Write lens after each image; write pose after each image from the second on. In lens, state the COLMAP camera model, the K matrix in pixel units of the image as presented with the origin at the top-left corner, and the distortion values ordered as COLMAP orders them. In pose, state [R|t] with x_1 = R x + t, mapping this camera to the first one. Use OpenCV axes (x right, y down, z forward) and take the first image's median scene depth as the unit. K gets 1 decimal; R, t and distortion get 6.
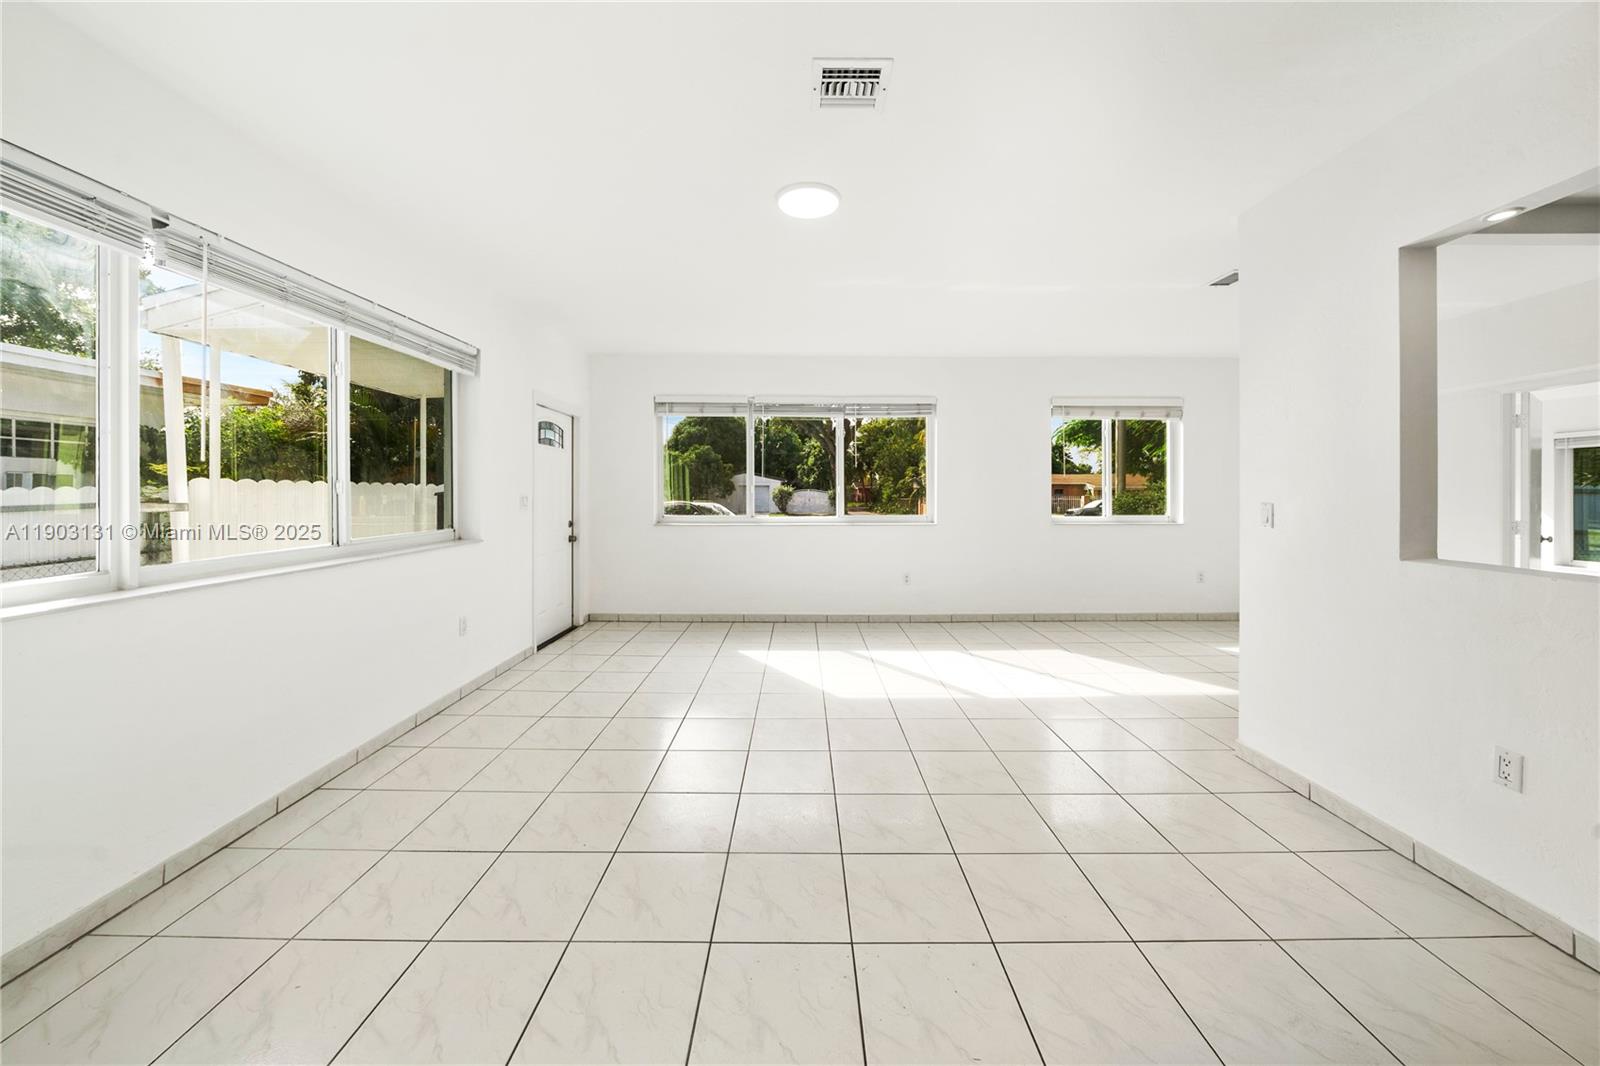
lens RADIAL K [[554.4, 0, 804.1], [0, 554.4, 499.2], [0, 0, 1]] dist [-0.009646, -0.000447]
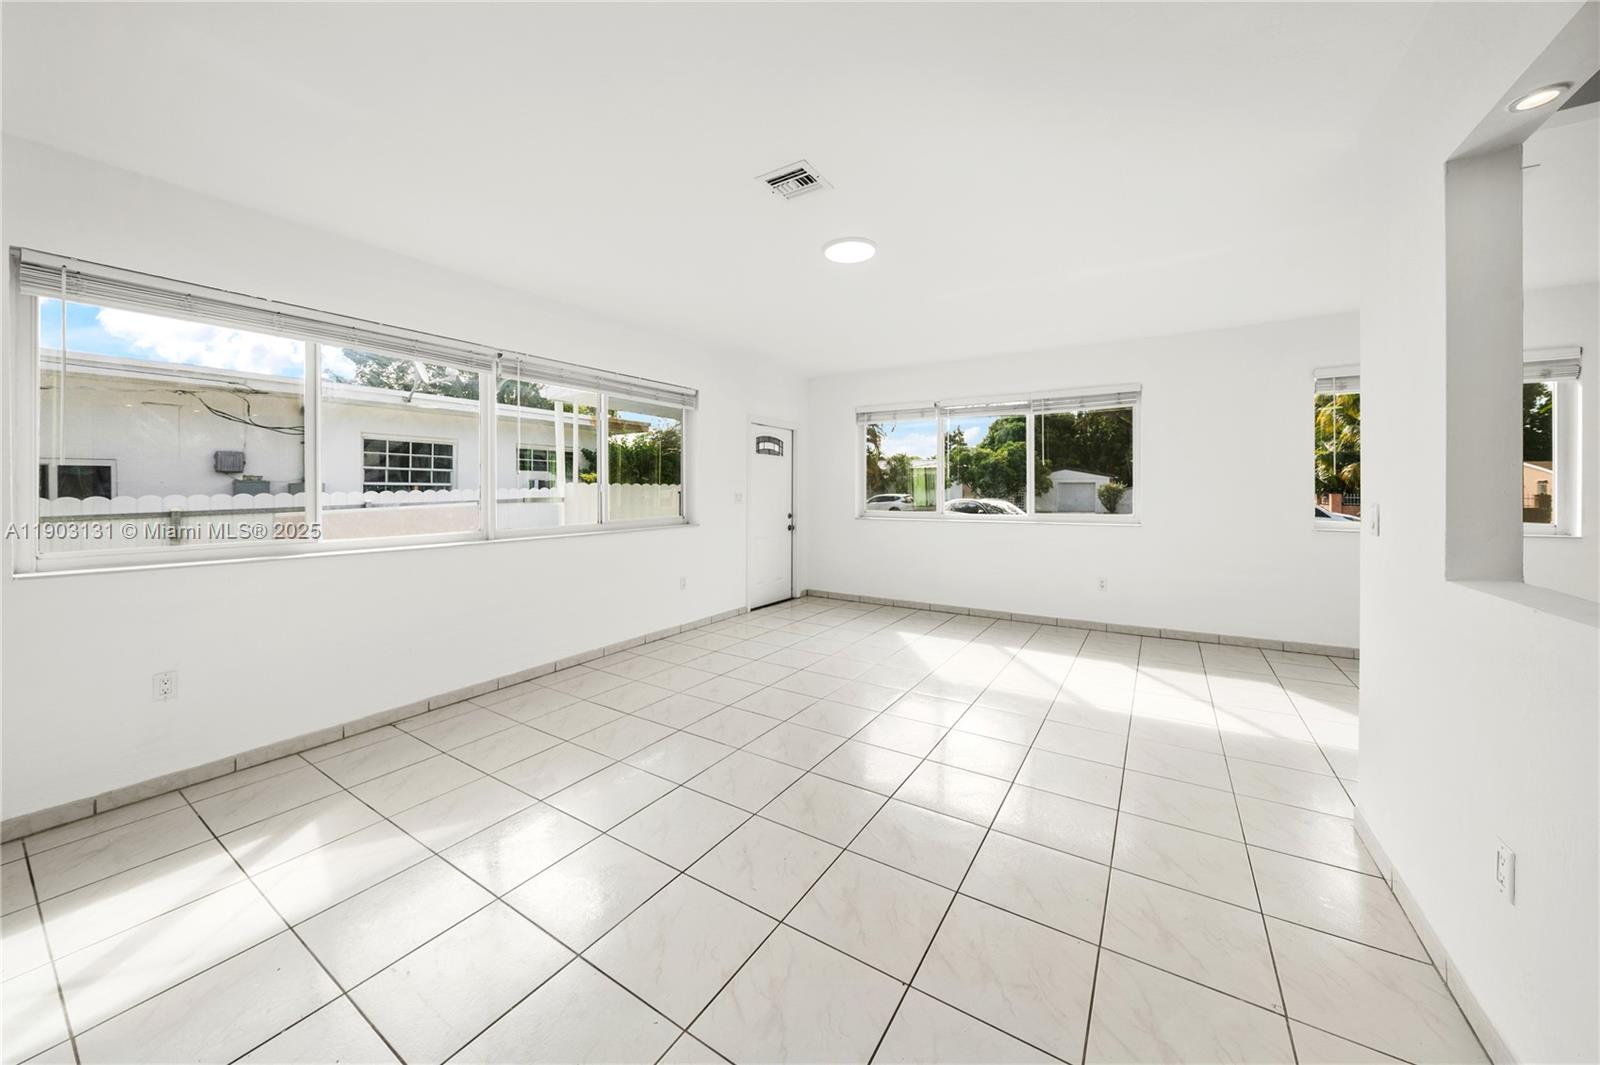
lens RADIAL K [[554.4, 0, 824.3], [0, 554.4, 497.8], [0, 0, 1]] dist [-0.009646, -0.000447]
pose [[0.851812, 0.004837, -0.523826, 0.302458], [-0.004157, 0.999988, 0.002476, 0.000154], [0.523832, 0.000069, 0.851822, -0.030517]]
